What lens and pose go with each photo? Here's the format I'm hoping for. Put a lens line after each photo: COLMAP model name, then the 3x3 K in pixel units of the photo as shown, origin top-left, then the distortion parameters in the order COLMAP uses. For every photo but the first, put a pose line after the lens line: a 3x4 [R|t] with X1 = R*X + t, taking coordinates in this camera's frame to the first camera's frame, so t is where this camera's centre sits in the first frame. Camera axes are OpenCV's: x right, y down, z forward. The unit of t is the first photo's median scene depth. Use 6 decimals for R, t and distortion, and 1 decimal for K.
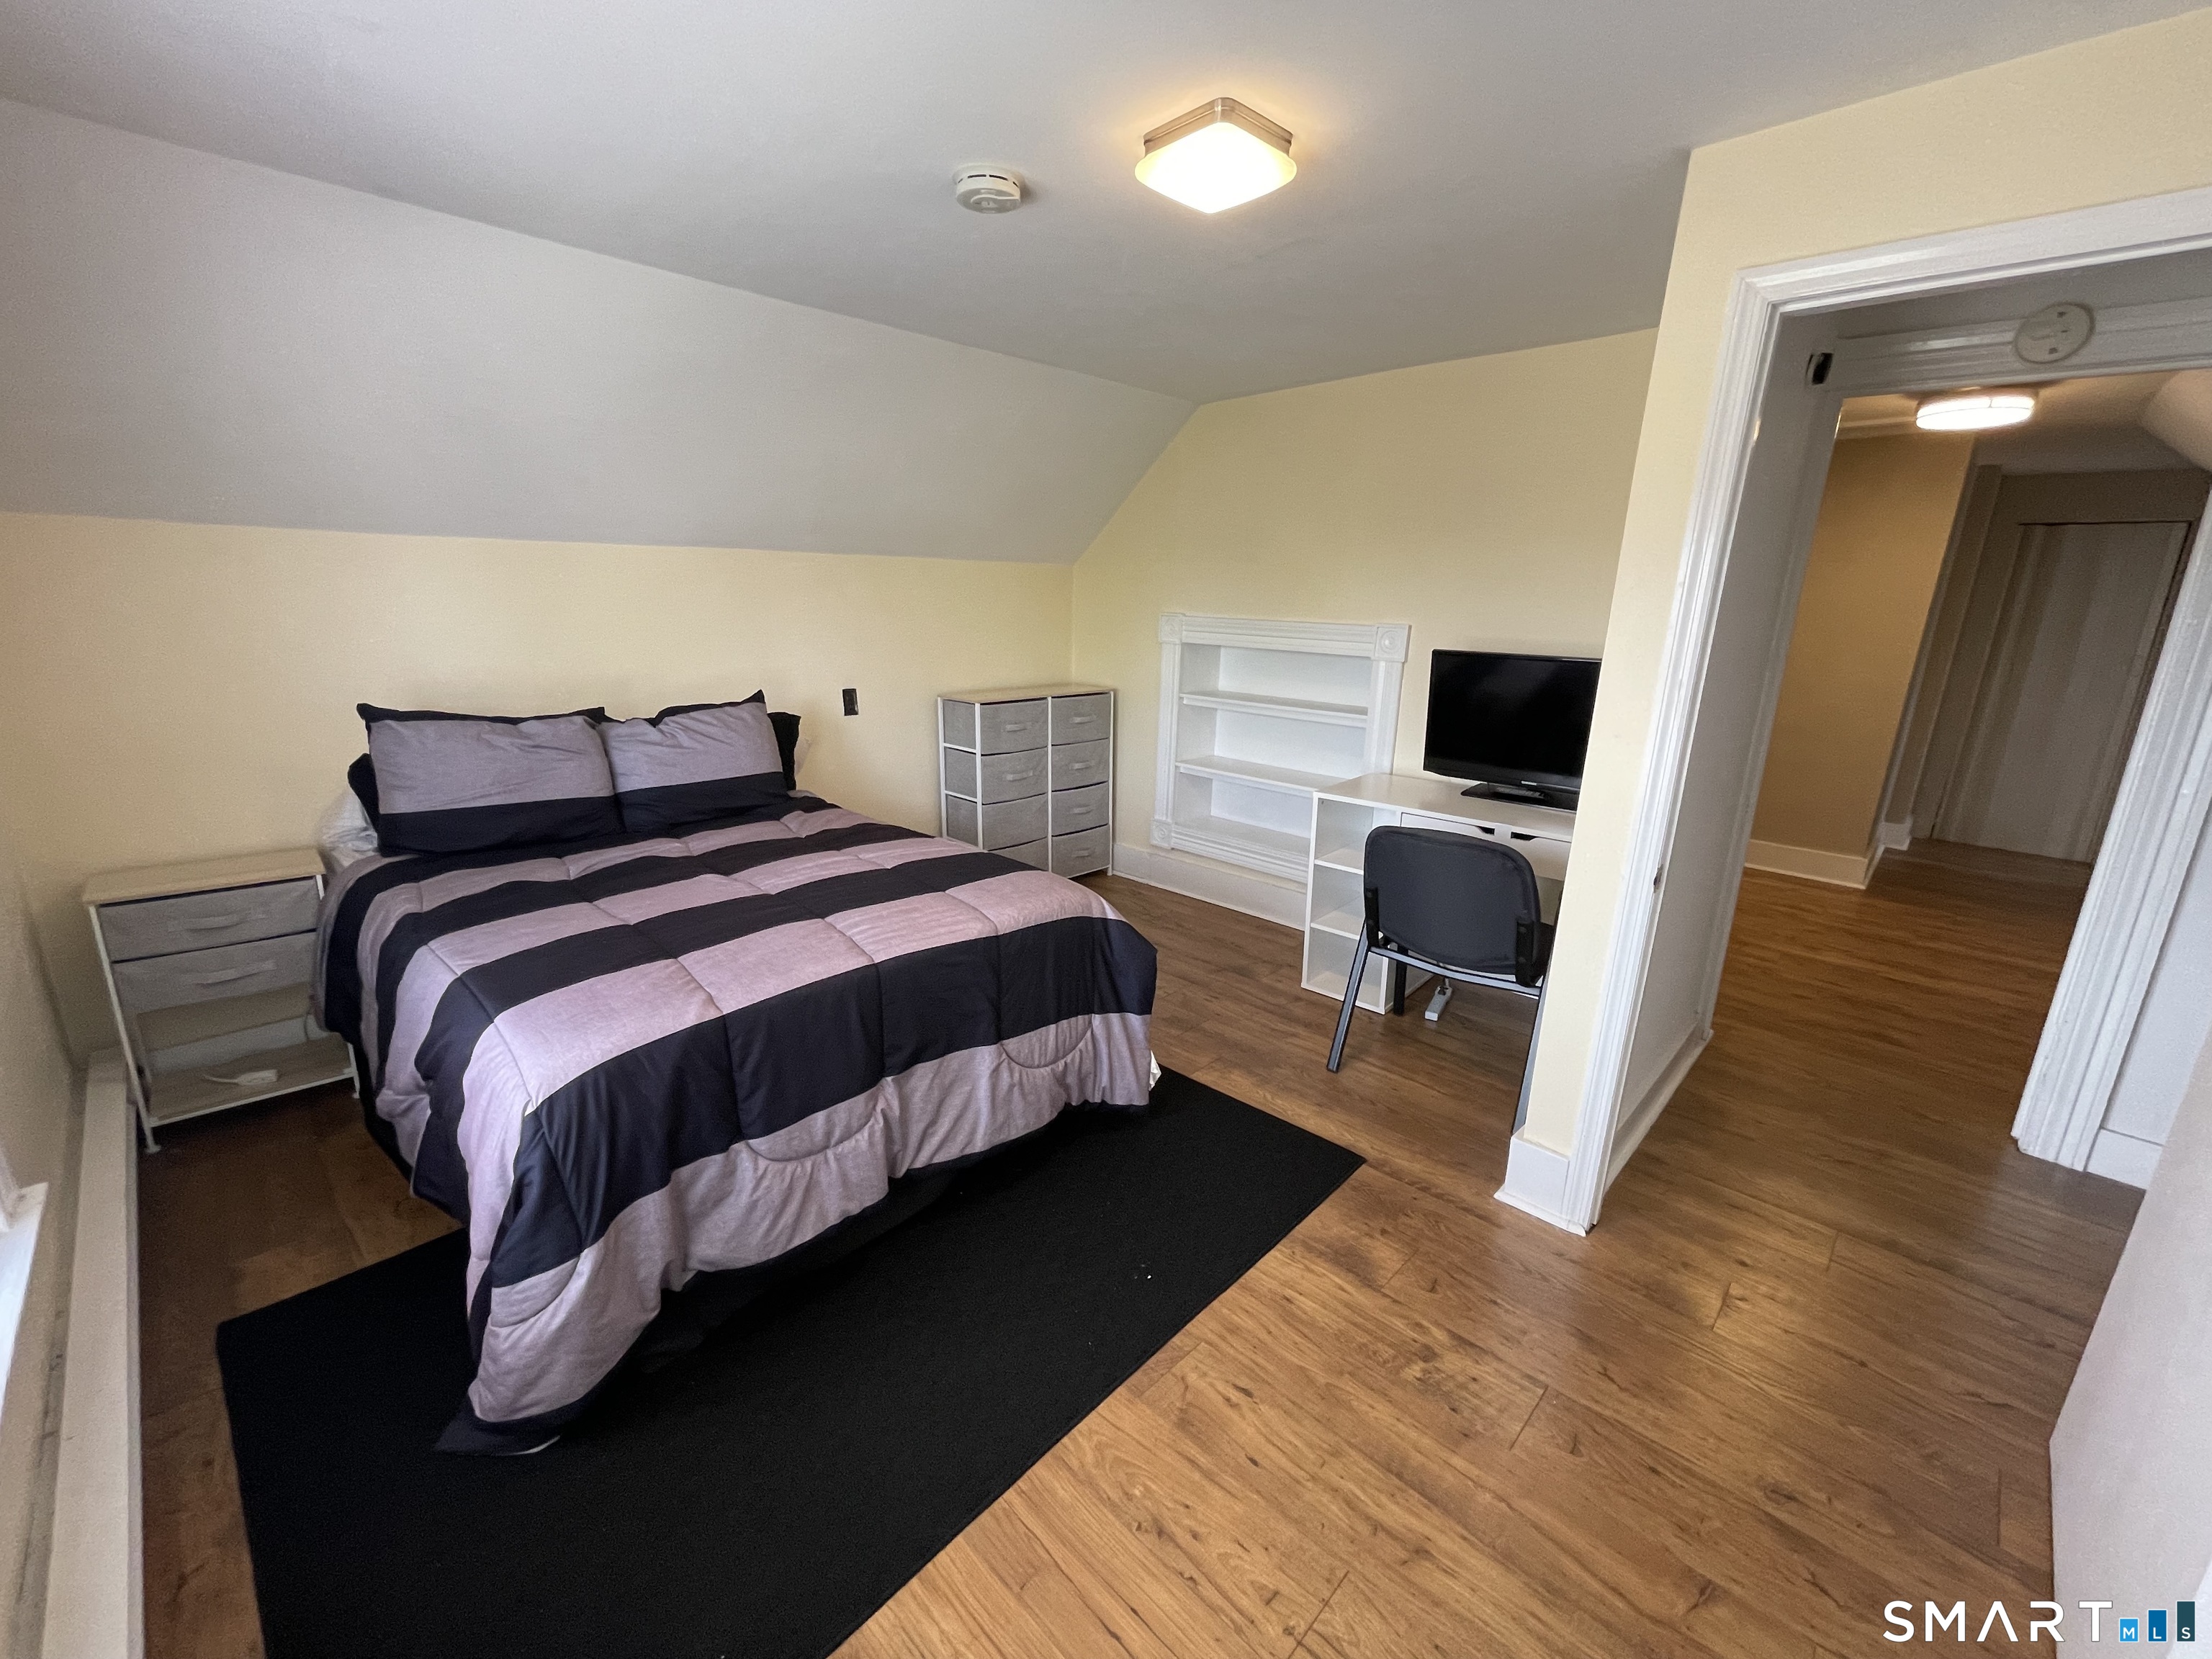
lens RADIAL K [[900.6, 0, 1100.7], [0, 900.6, 835.6], [0, 0, 1]] dist [-0.003923, -0.000809]
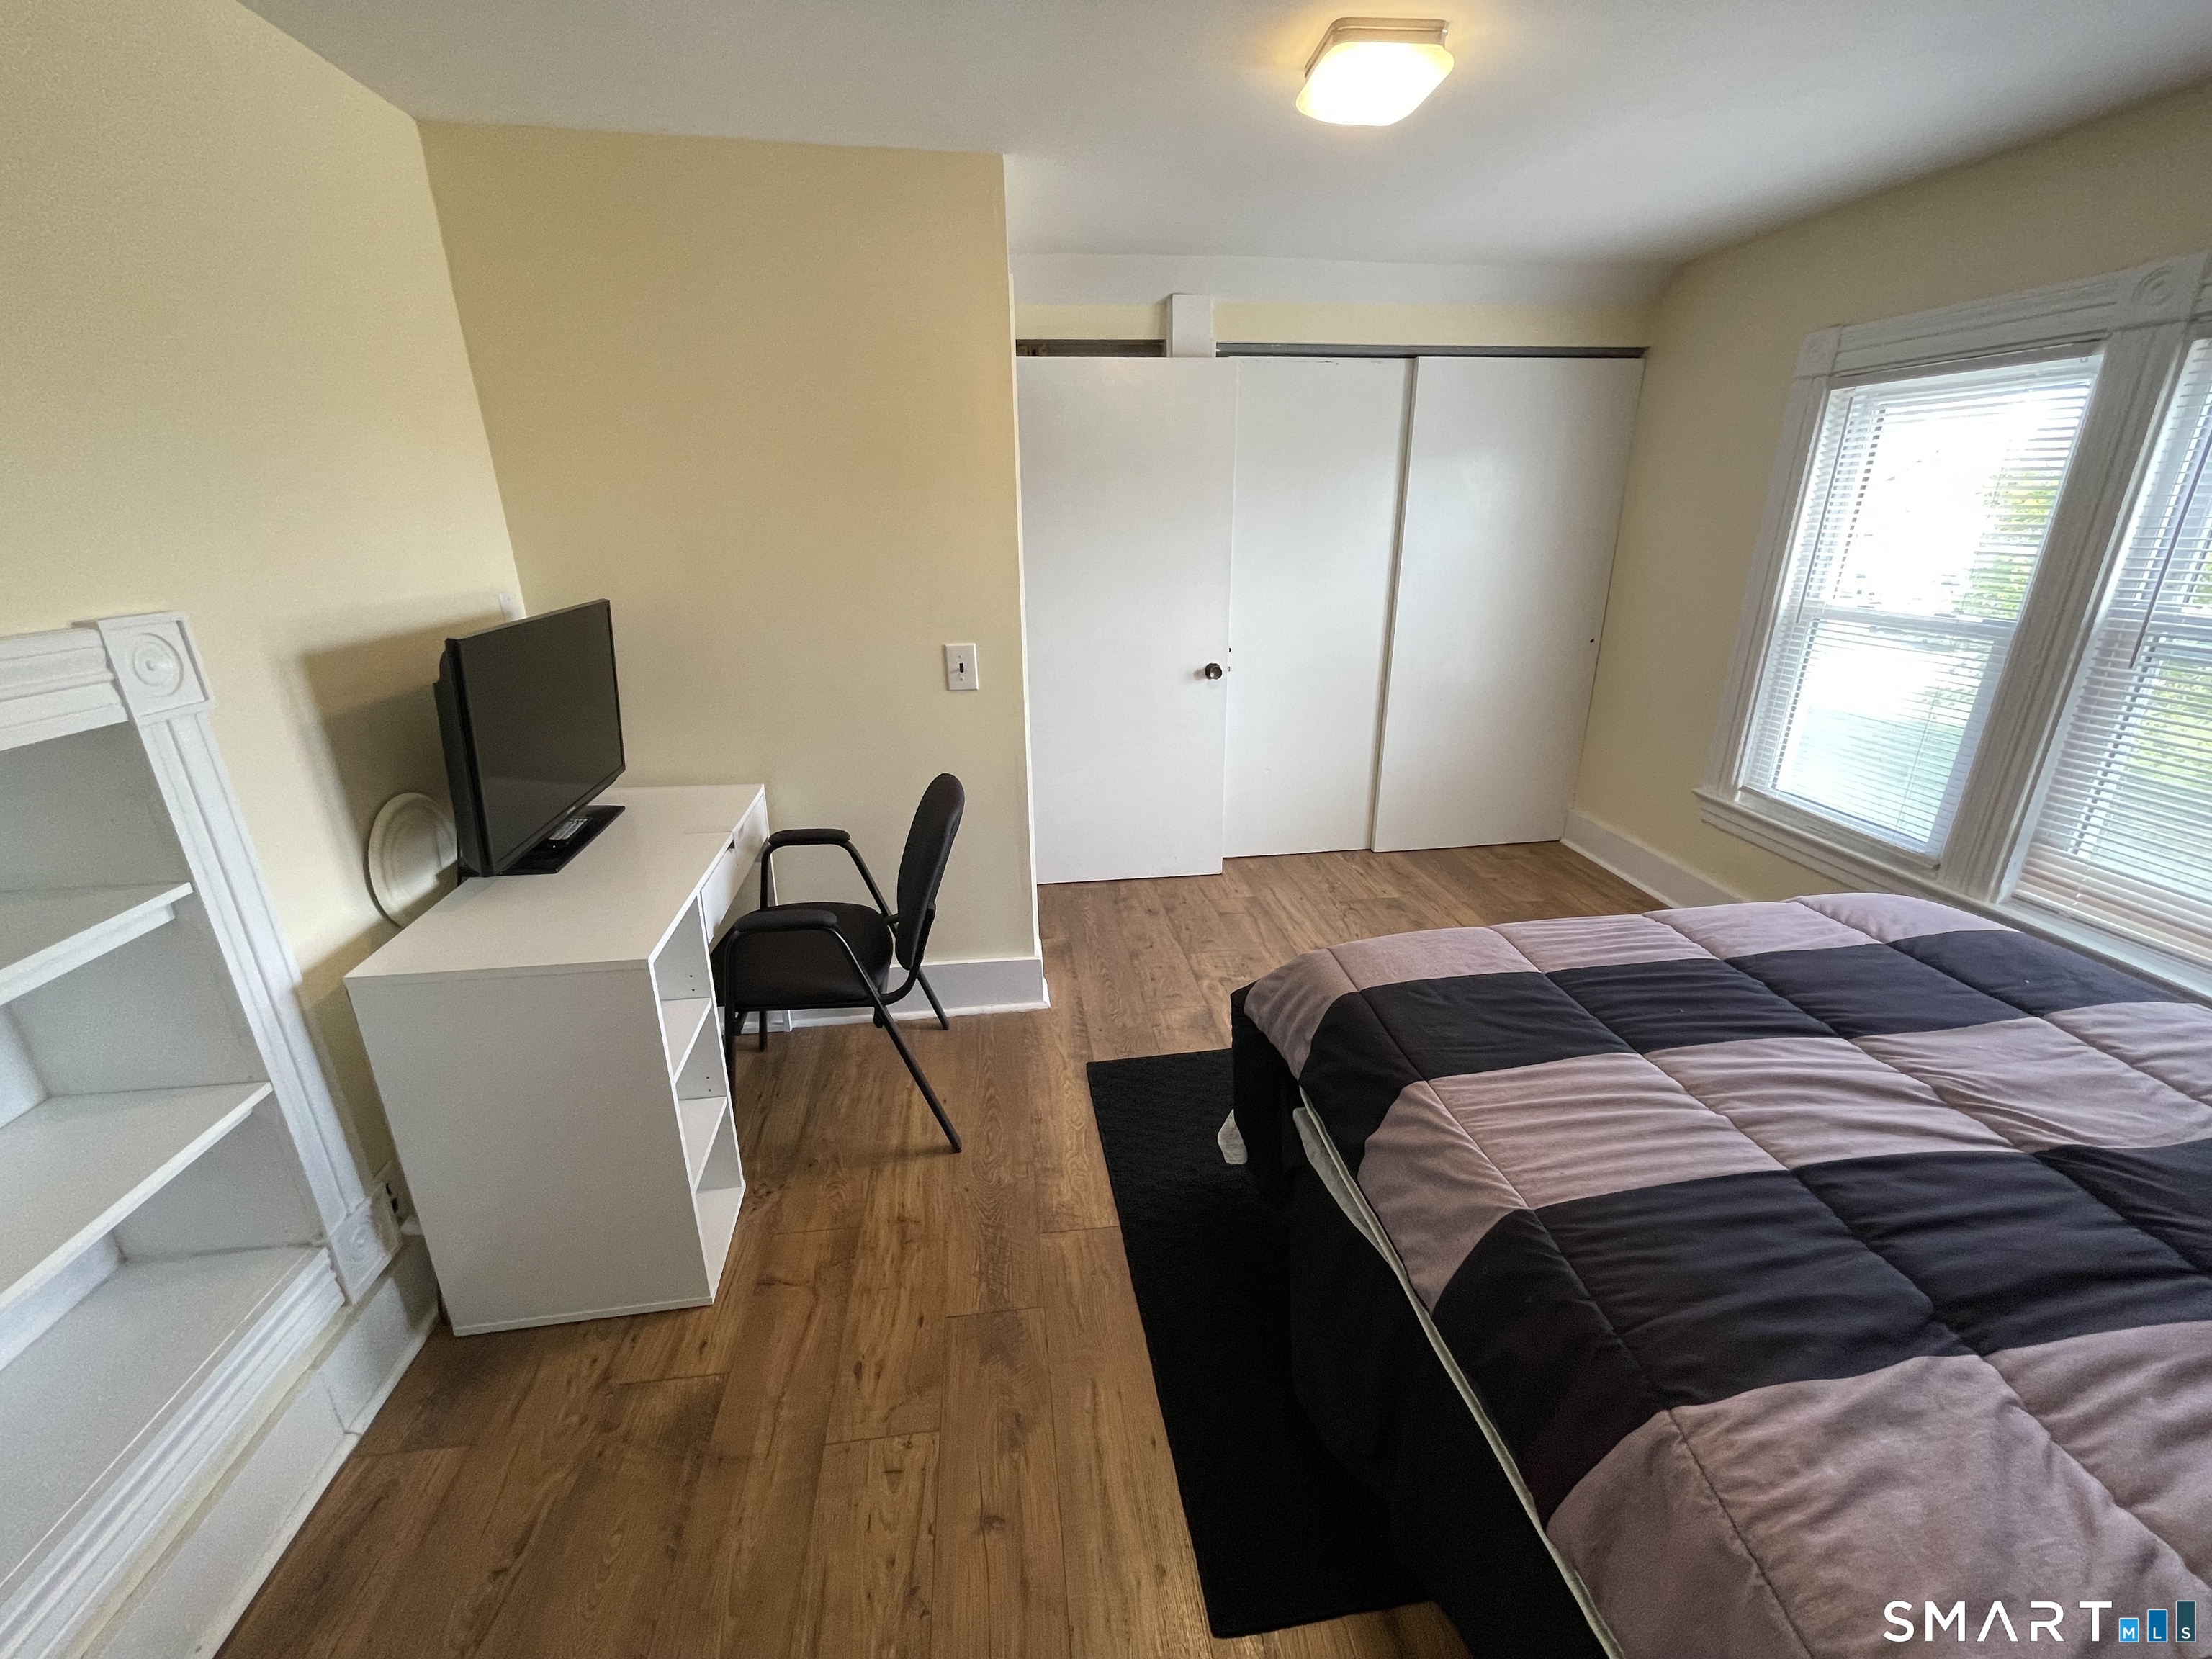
lens RADIAL K [[900.6, 0, 1100.7], [0, 900.6, 835.6], [0, 0, 1]] dist [-0.003923, -0.000809]
pose [[-0.777170, -0.213881, 0.591829, -0.477480], [0.172695, 0.831875, 0.527409, -0.311080], [-0.605130, 0.512093, -0.609572, 1.116841]]
